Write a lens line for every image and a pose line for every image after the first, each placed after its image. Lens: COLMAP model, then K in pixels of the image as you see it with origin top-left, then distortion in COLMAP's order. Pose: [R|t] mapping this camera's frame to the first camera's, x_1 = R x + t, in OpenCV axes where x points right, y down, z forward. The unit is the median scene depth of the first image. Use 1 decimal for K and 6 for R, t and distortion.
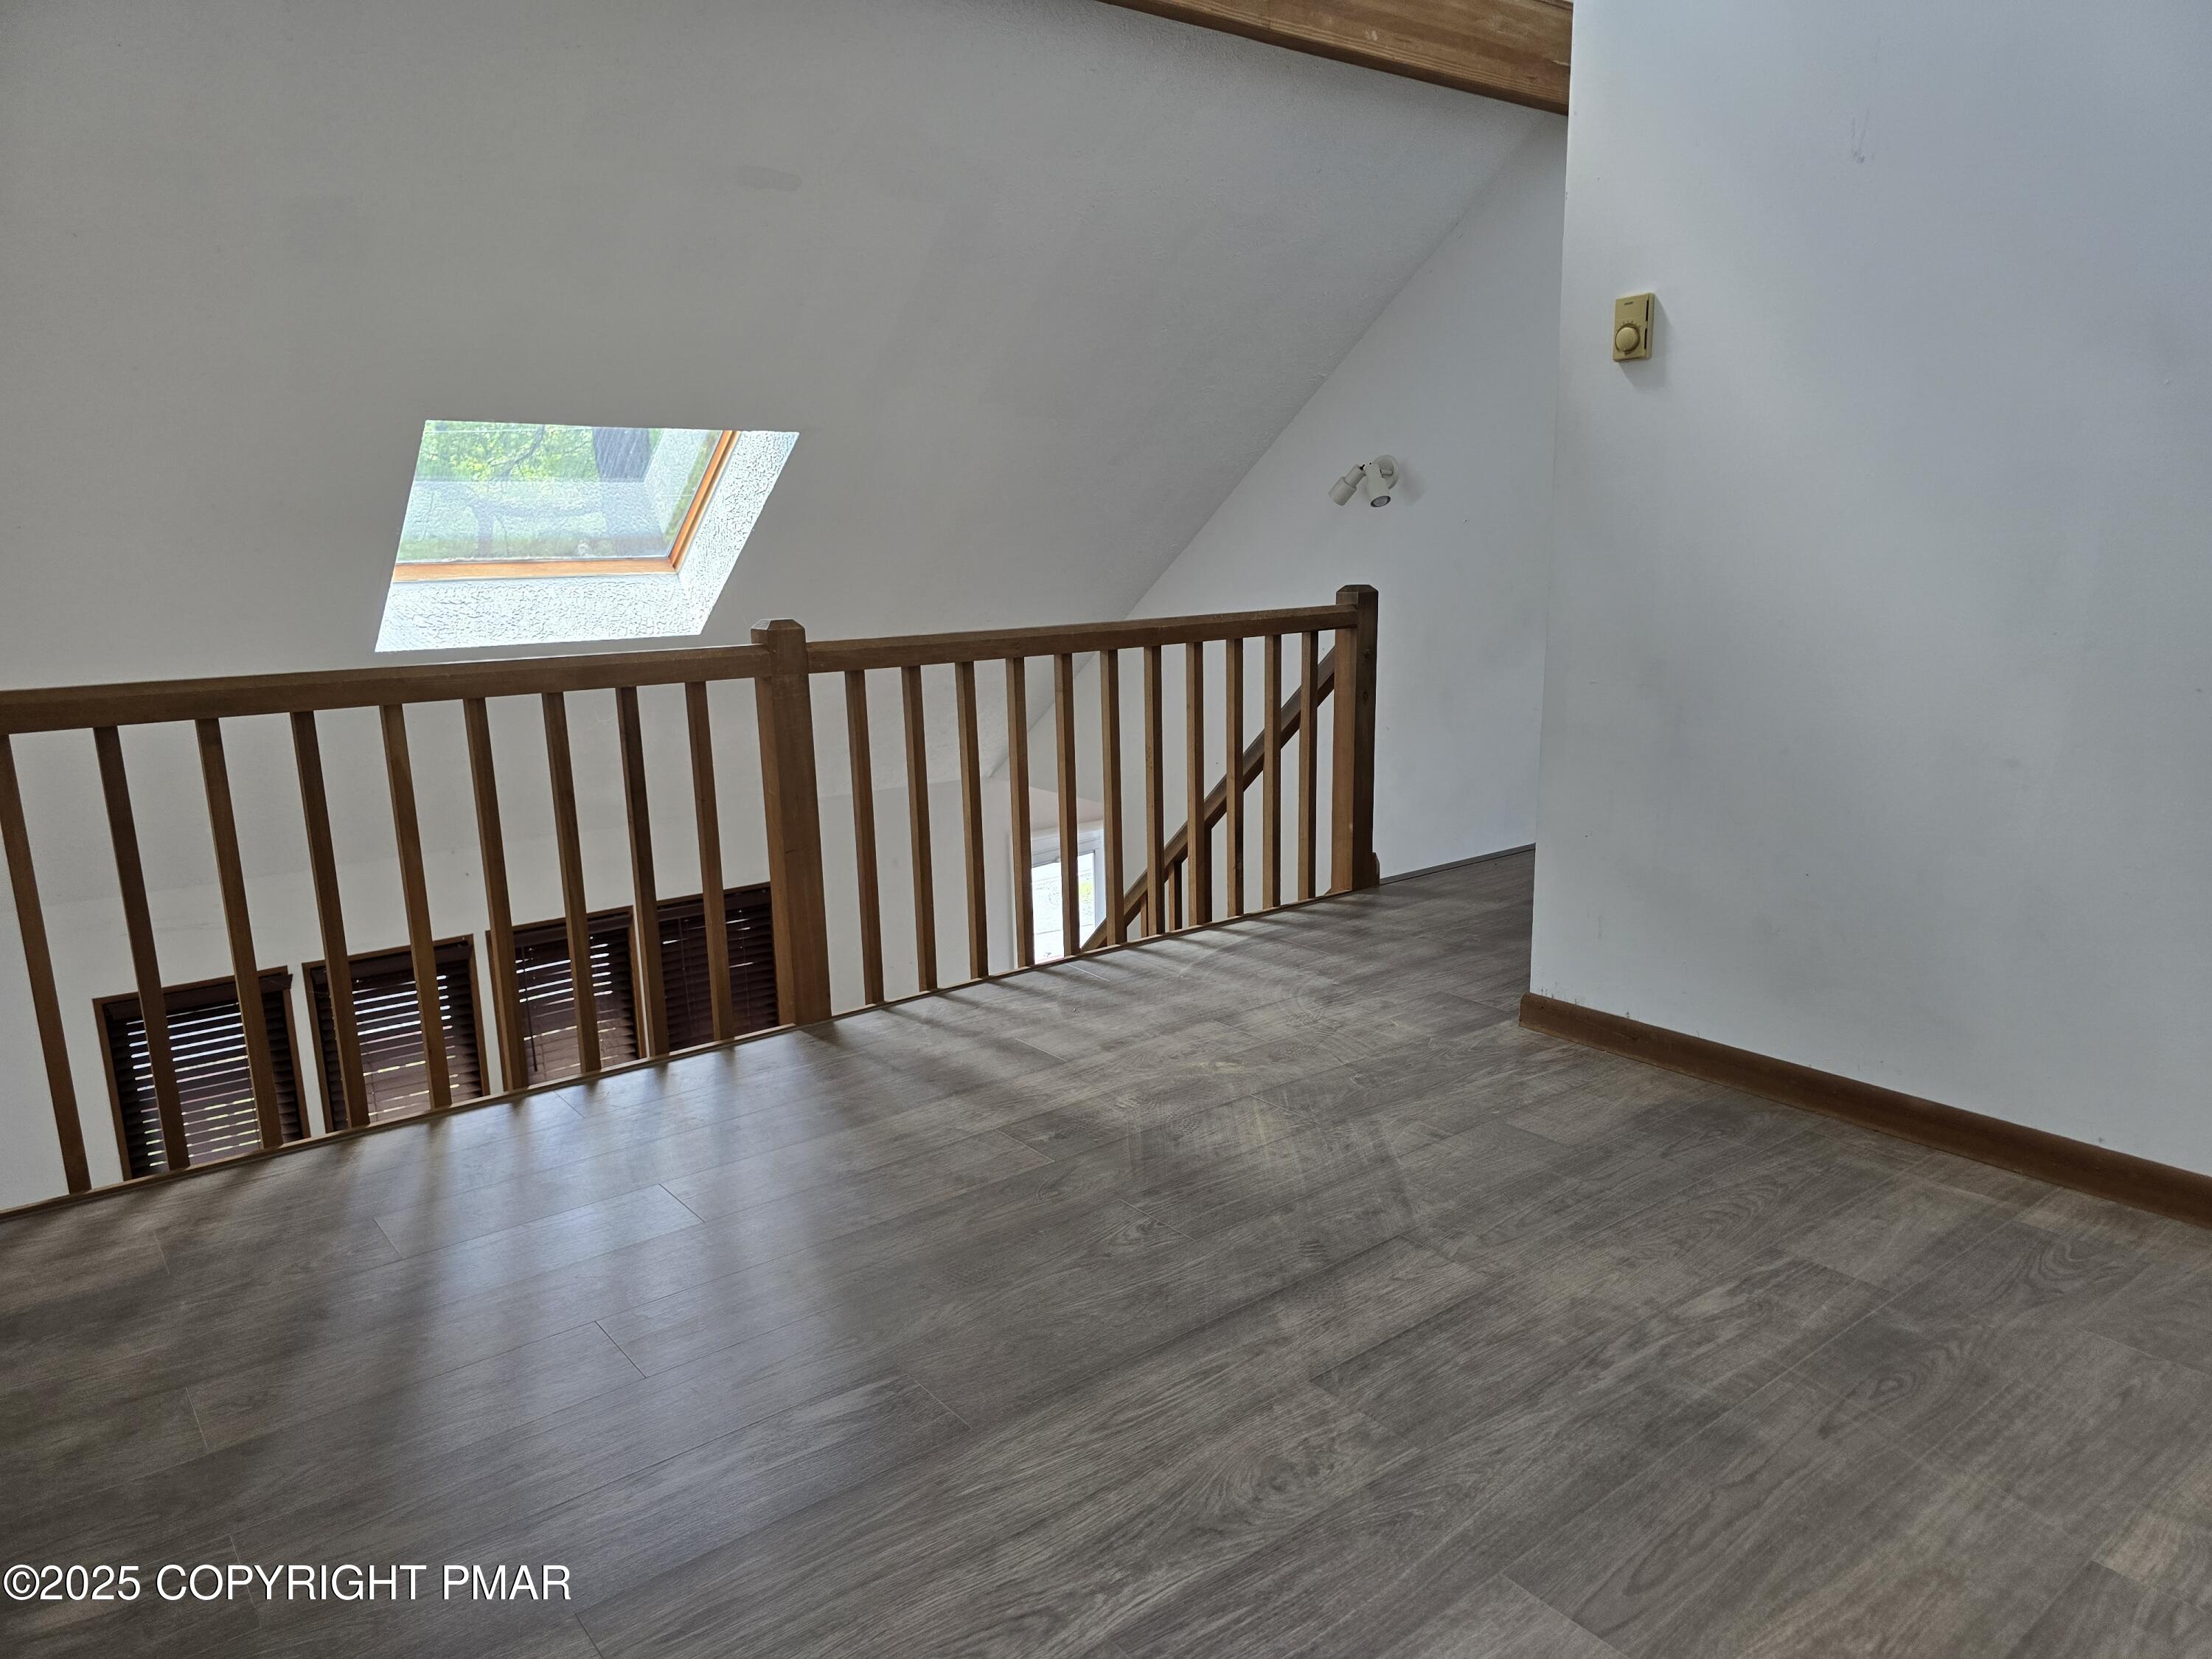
lens RADIAL K [[1481.0, 0, 1107.4], [0, 1481.0, 829.2], [0, 0, 1]] dist [0.043020, -0.002944]
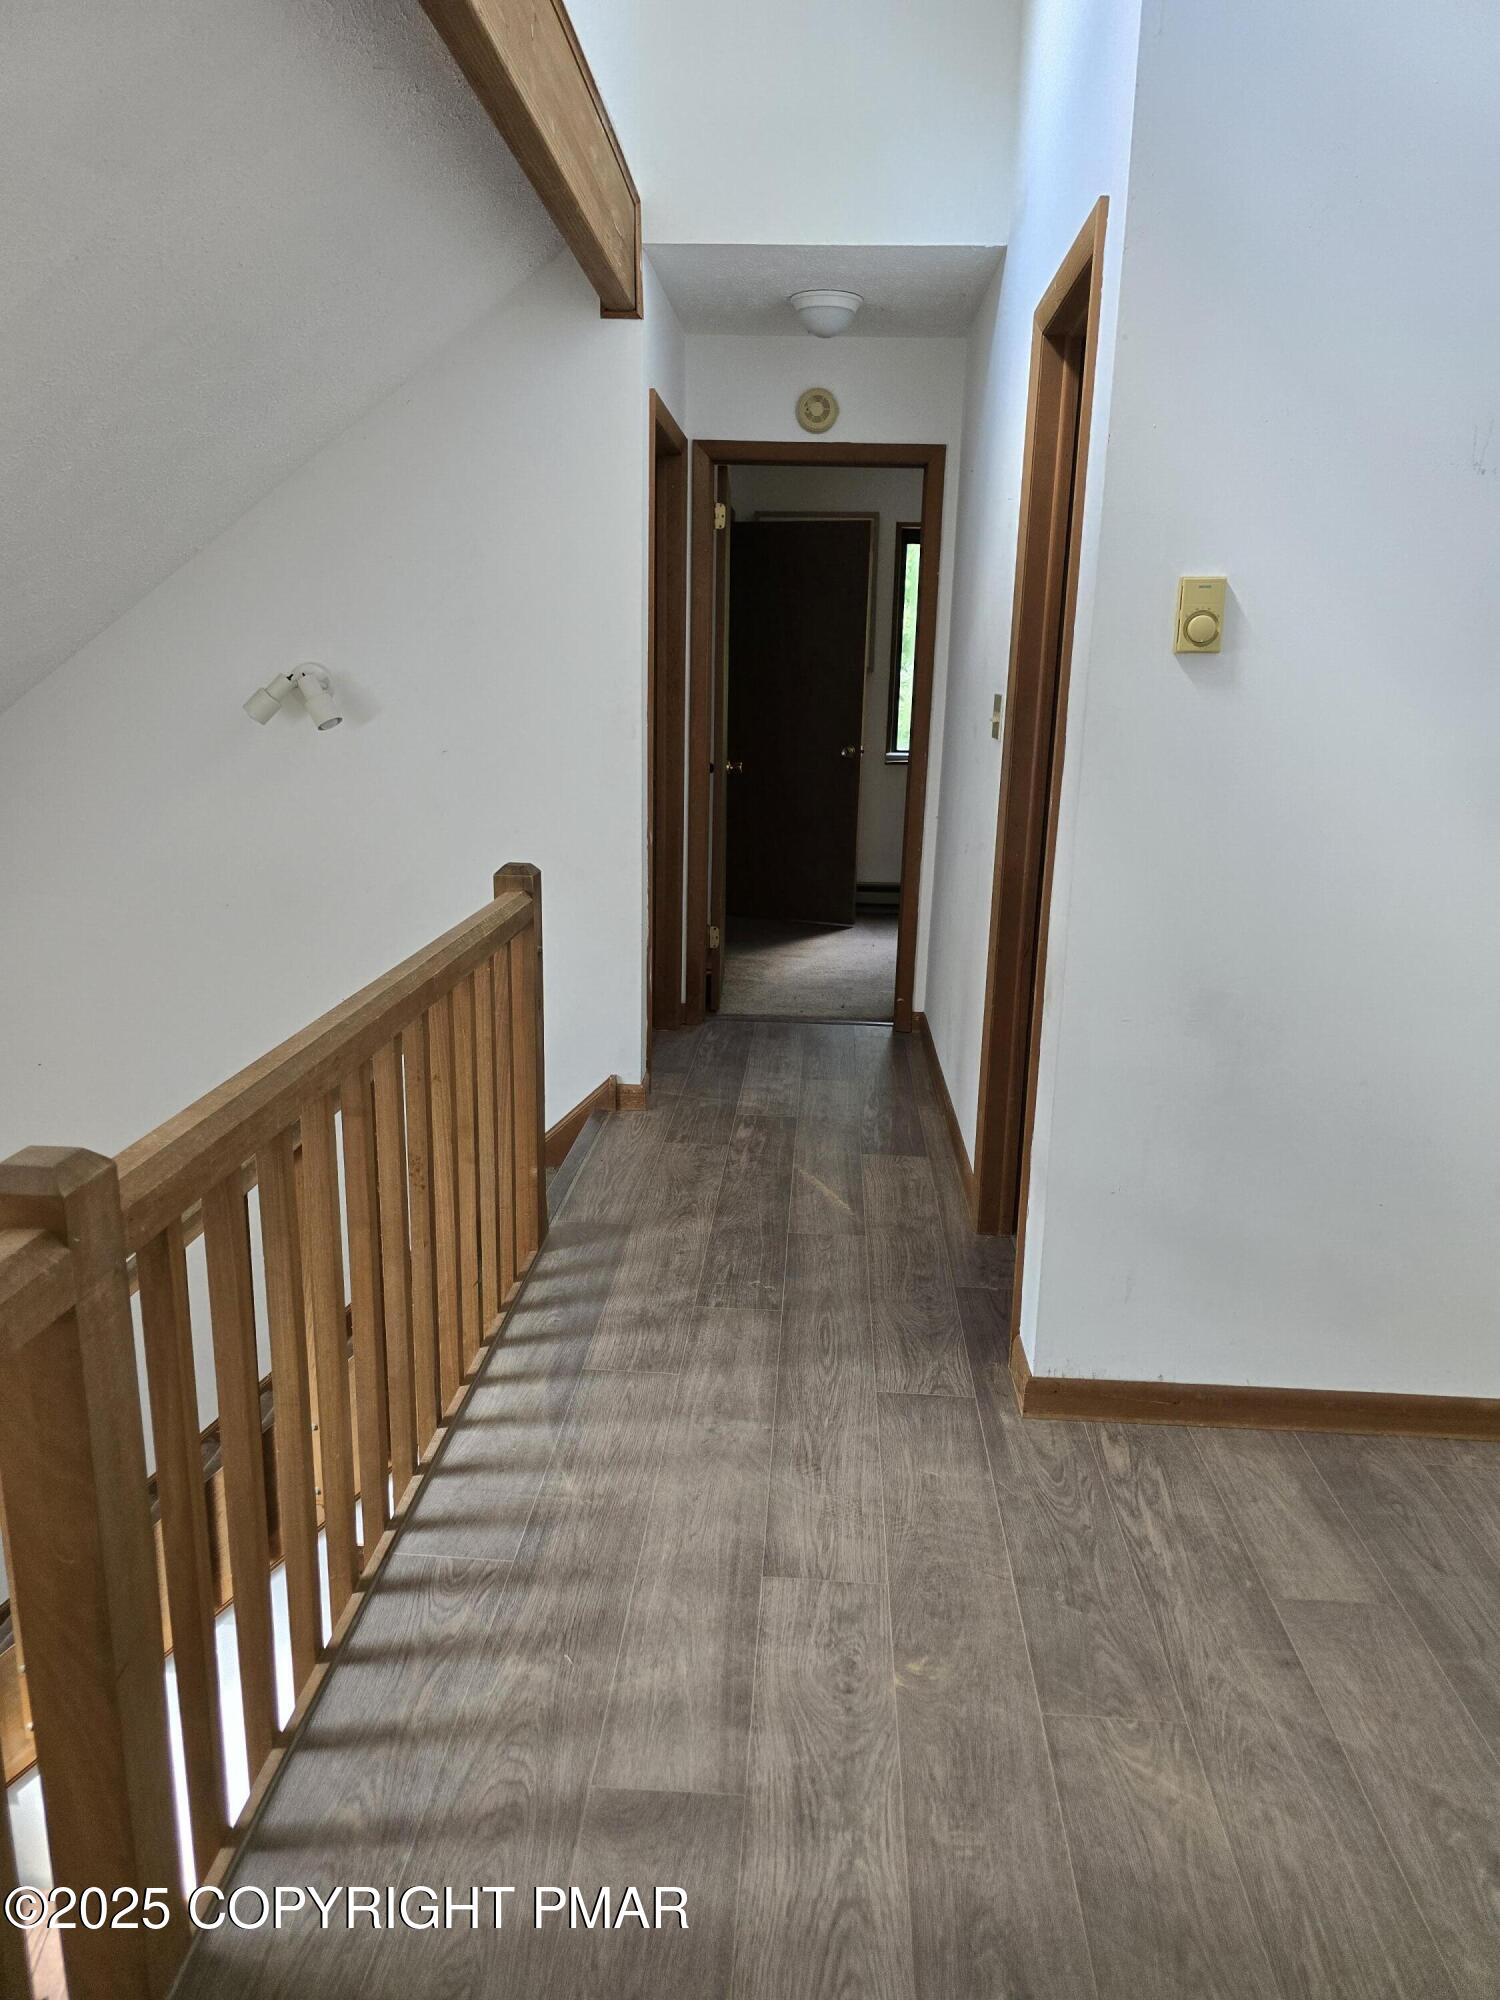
lens RADIAL K [[1339.1, 0, 749.3], [0, 1339.1, 1007.3], [0, 0, 1]] dist [0.043020, -0.002944]
pose [[0.653770, -0.159128, 0.739772, -0.341319], [0.117817, 0.987122, 0.108213, -0.191817], [-0.747465, 0.016411, 0.664098, 0.573874]]
